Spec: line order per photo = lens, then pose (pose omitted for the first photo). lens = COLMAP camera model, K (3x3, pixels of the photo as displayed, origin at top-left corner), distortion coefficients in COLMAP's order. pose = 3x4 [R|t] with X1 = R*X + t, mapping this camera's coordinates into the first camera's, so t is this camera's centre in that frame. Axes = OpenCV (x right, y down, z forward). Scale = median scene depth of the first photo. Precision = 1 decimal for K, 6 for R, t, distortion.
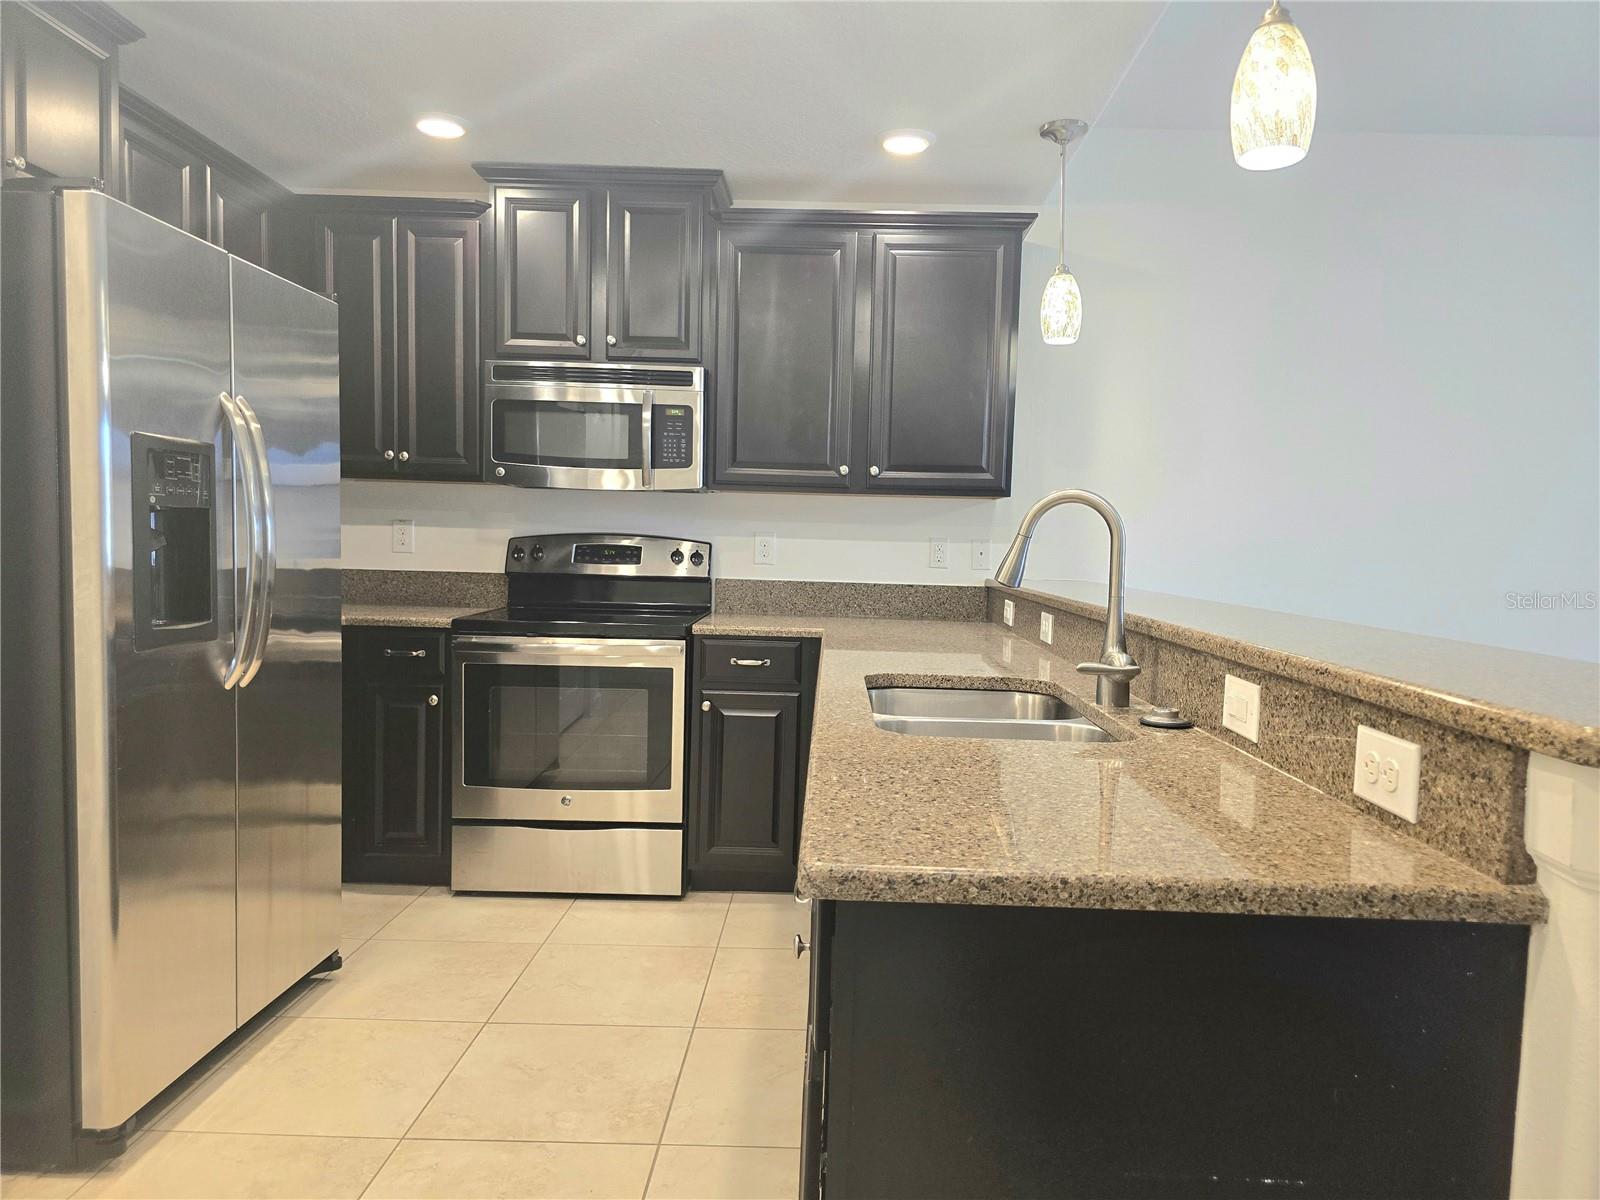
lens RADIAL K [[1067.3, 0, 831.6], [0, 1067.3, 602.1], [0, 0, 1]] dist [0.055370, -0.076815]
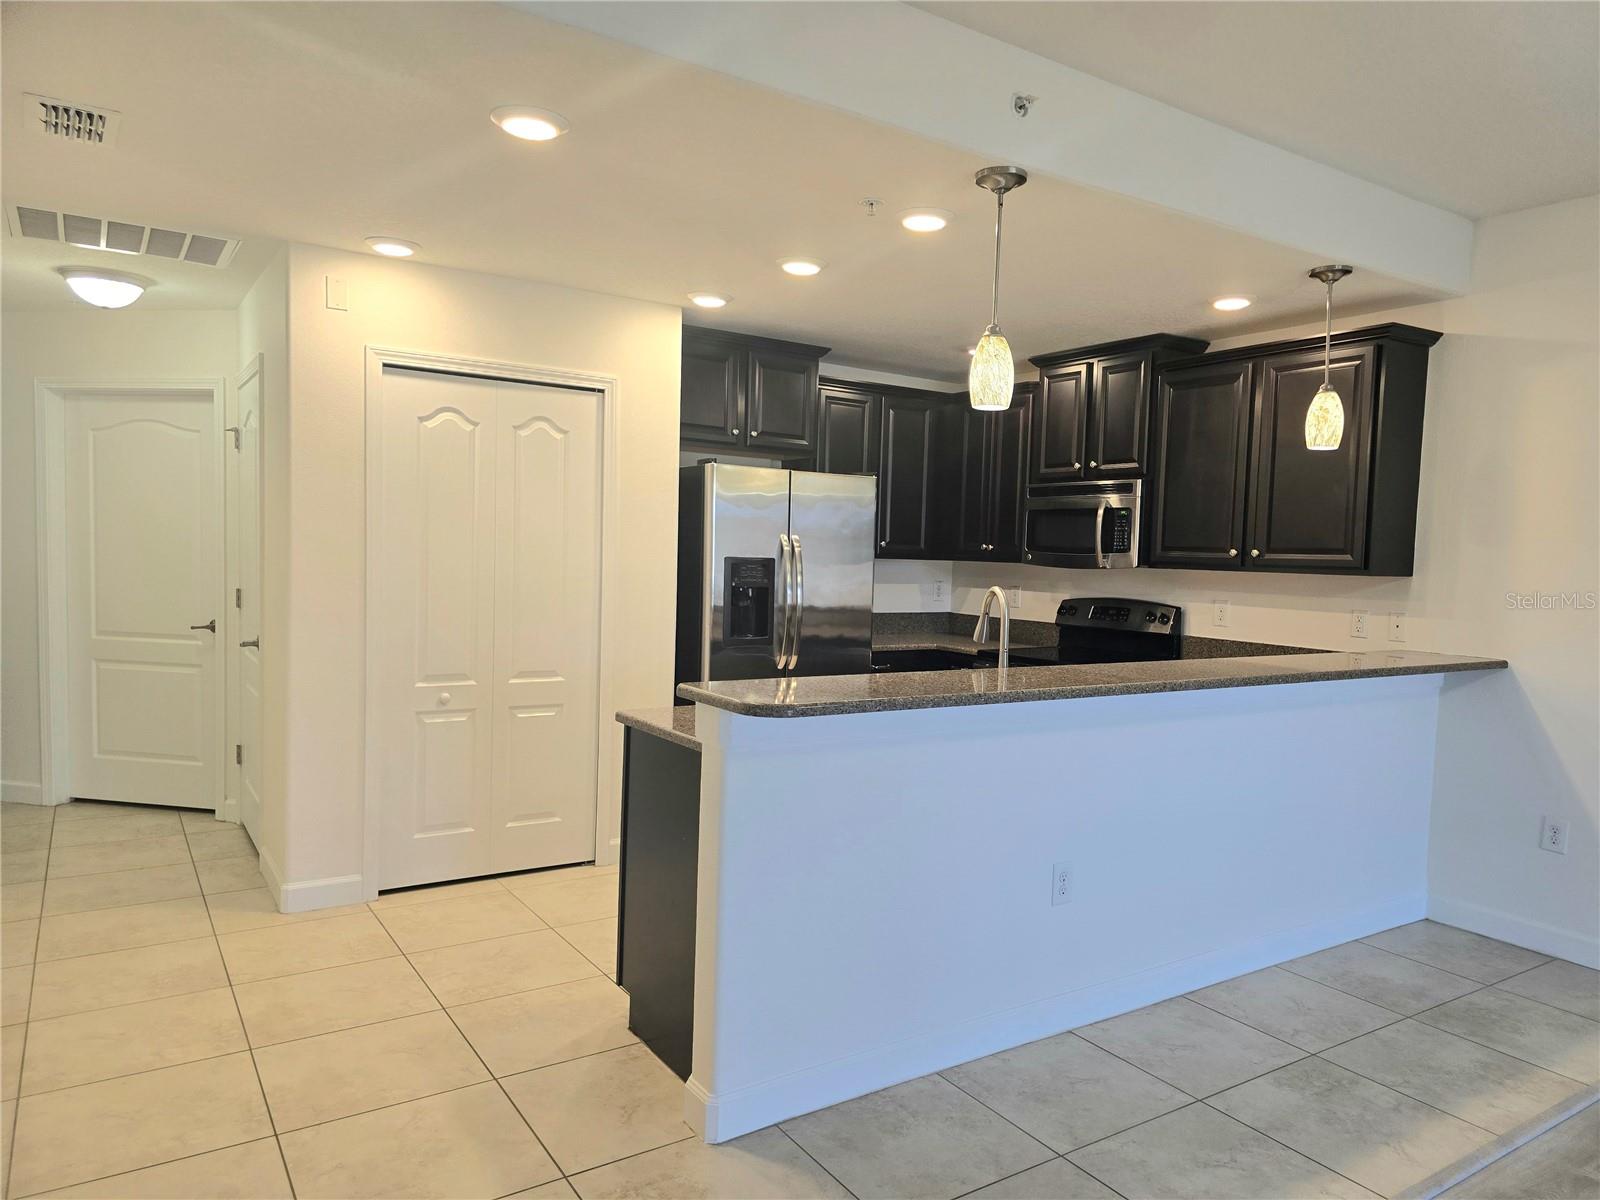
lens RADIAL K [[1088.6, 0, 807.2], [0, 1088.6, 622.5], [0, 0, 1]] dist [0.071825, -0.063624]
pose [[0.558183, 0.045787, -0.828453, 0.803892], [-0.067197, 0.997691, 0.009865, -0.022501], [0.826992, 0.050163, 0.559971, -0.121206]]
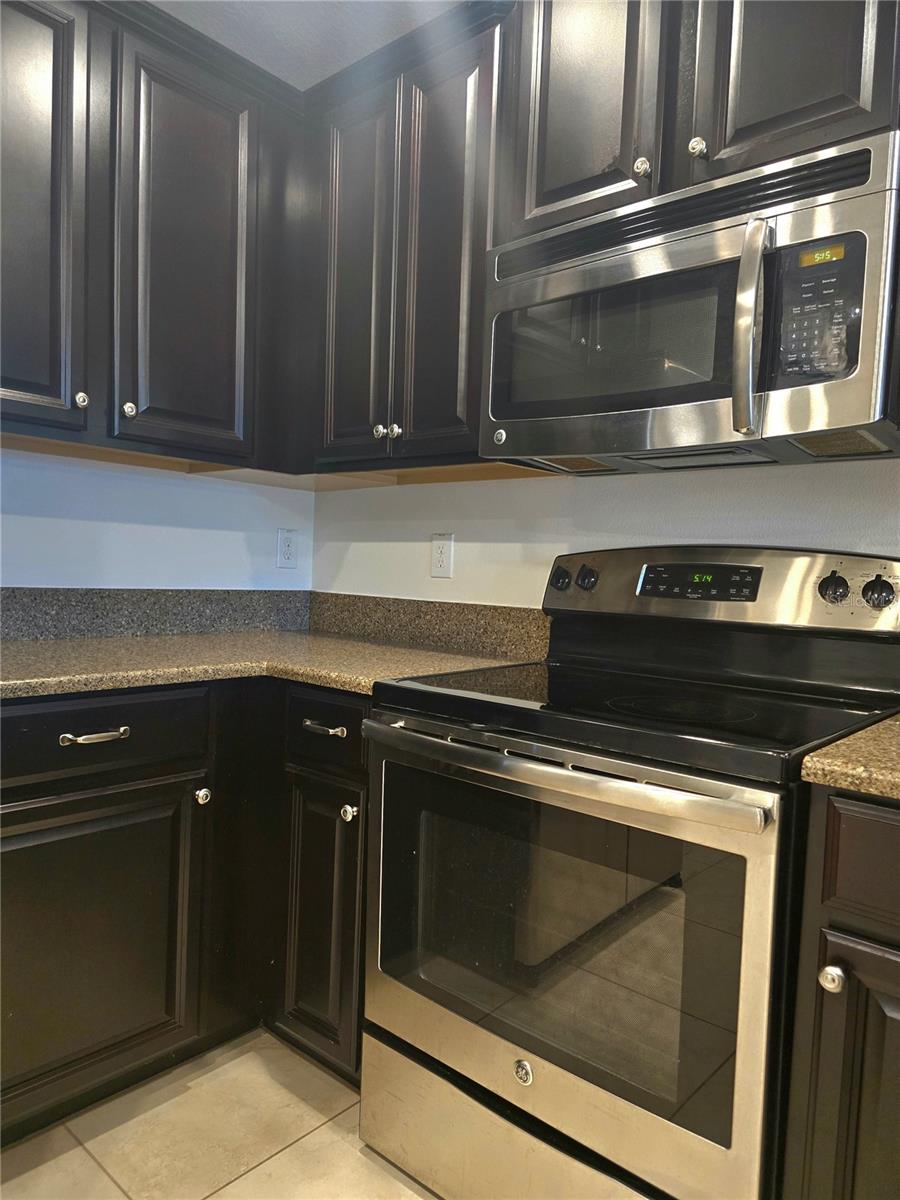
lens RADIAL K [[816.4, 0, 431.8], [0, 816.4, 622.5], [0, 0, 1]] dist [0.071825, -0.063624]
pose [[0.748503, 0.045969, -0.661536, -0.033177], [-0.058097, 0.998304, 0.003635, -0.018766], [0.660581, 0.035712, 0.749905, 0.642166]]
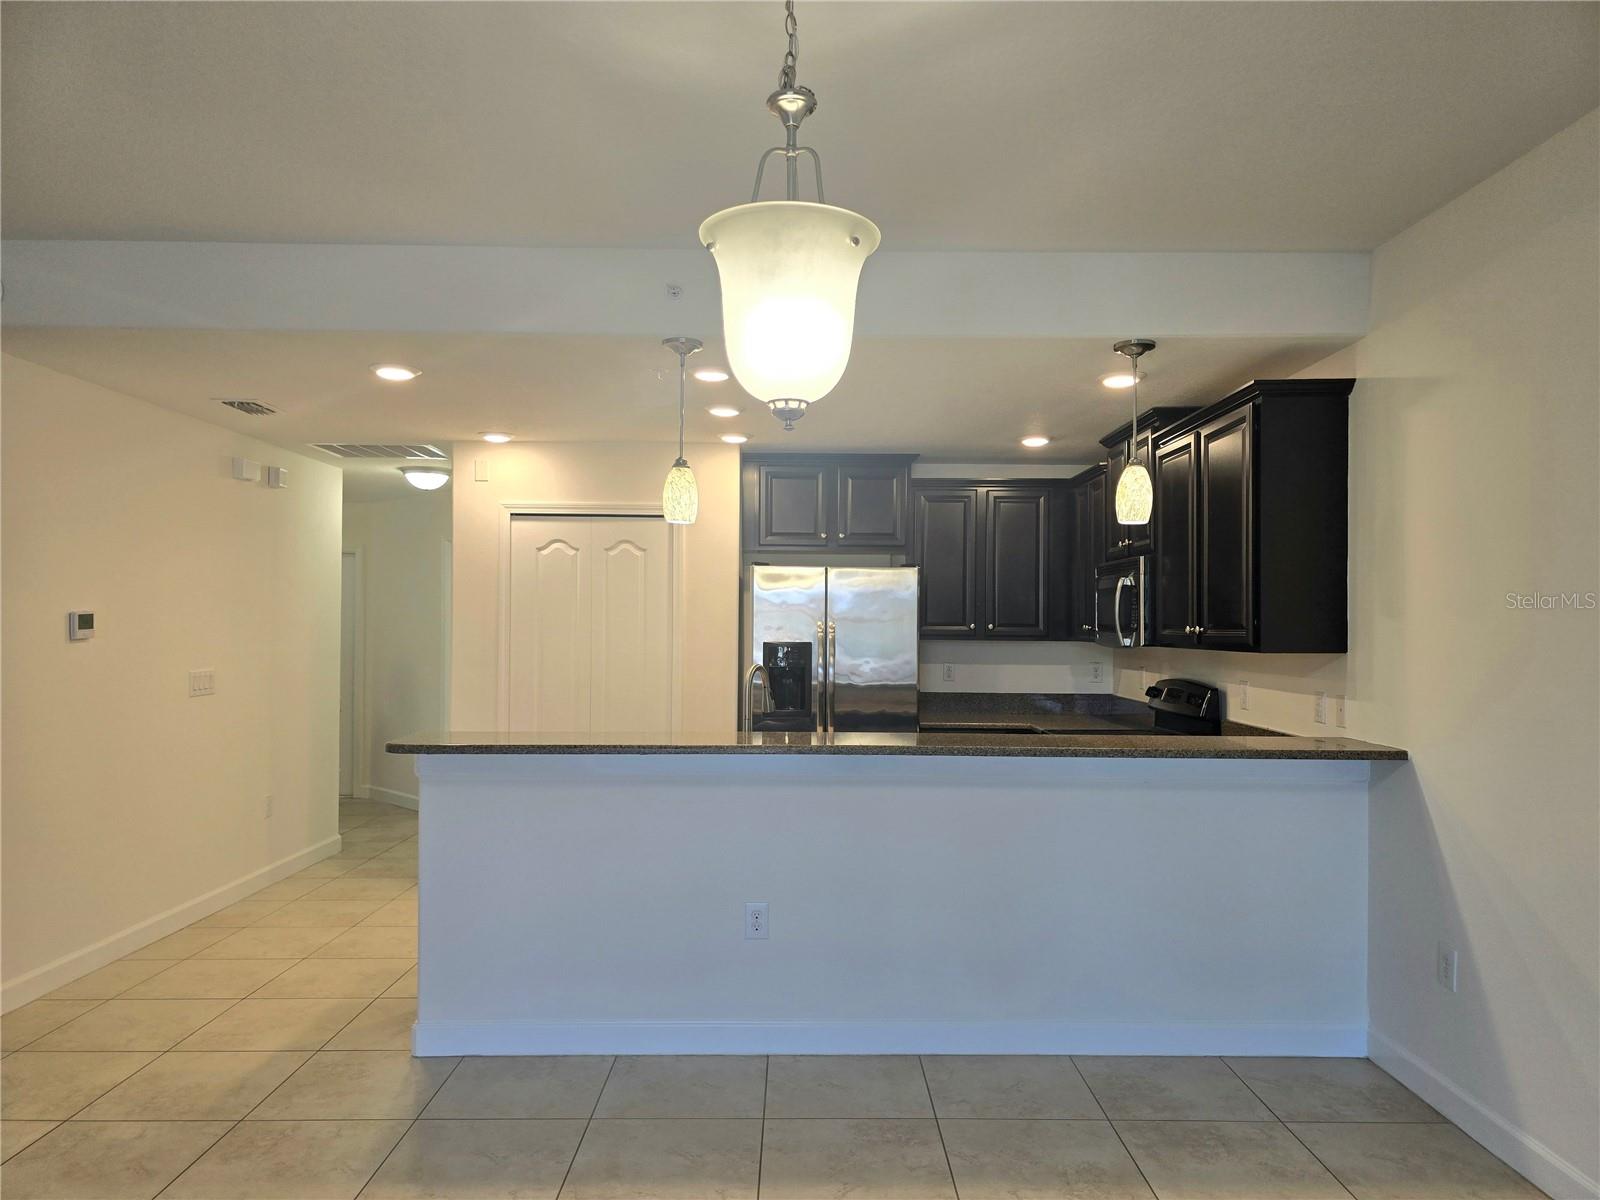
lens RADIAL K [[1076.9, 0, 796.9], [0, 1076.9, 617.5], [0, 0, 1]] dist [0.114246, -0.138779]
pose [[0.000339, -0.033355, -0.999444, 1.224672], [-0.068063, 0.997125, -0.033300, -0.068917], [0.997681, 0.068036, -0.001933, 0.580653]]
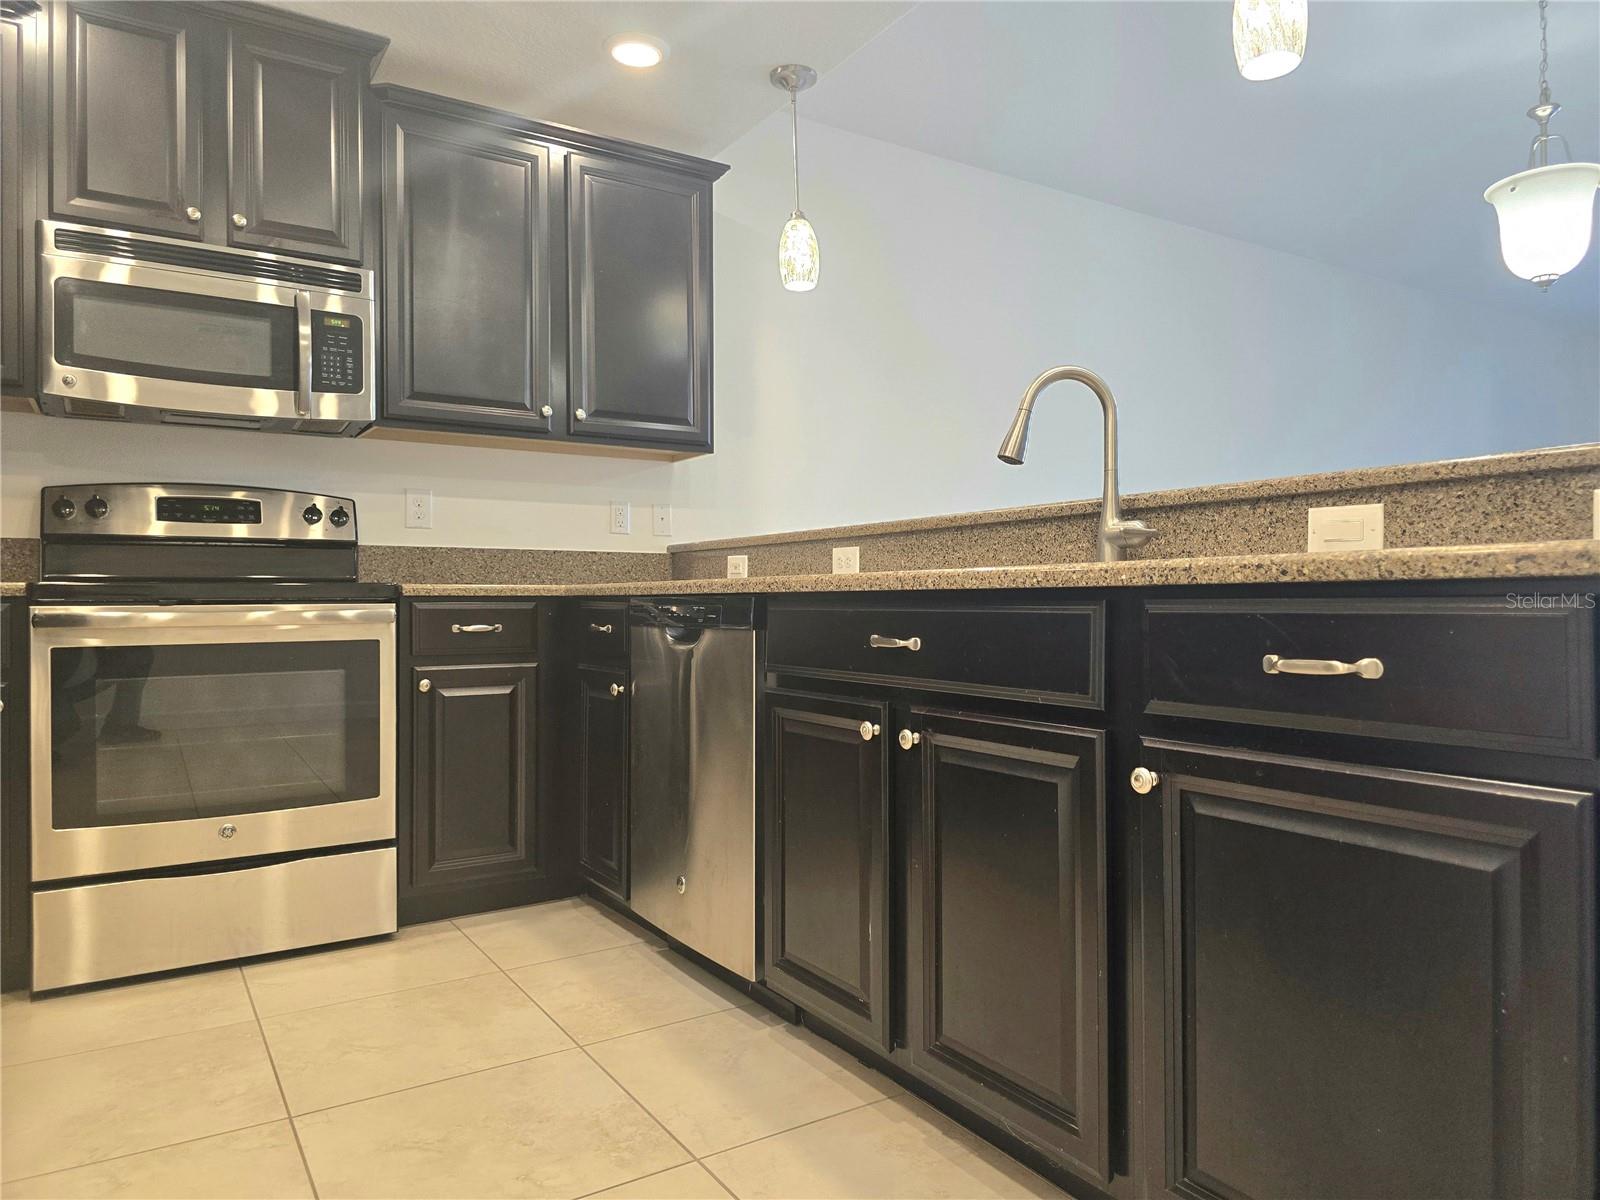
lens RADIAL K [[1067.7, 0, 832.2], [0, 1067.7, 603.2], [0, 0, 1]] dist [-0.000551, -0.001916]
pose [[0.830574, -0.030339, 0.556081, -0.286367], [0.058219, 0.997774, -0.032519, 0.074973], [-0.553857, 0.059384, 0.830492, 0.159206]]
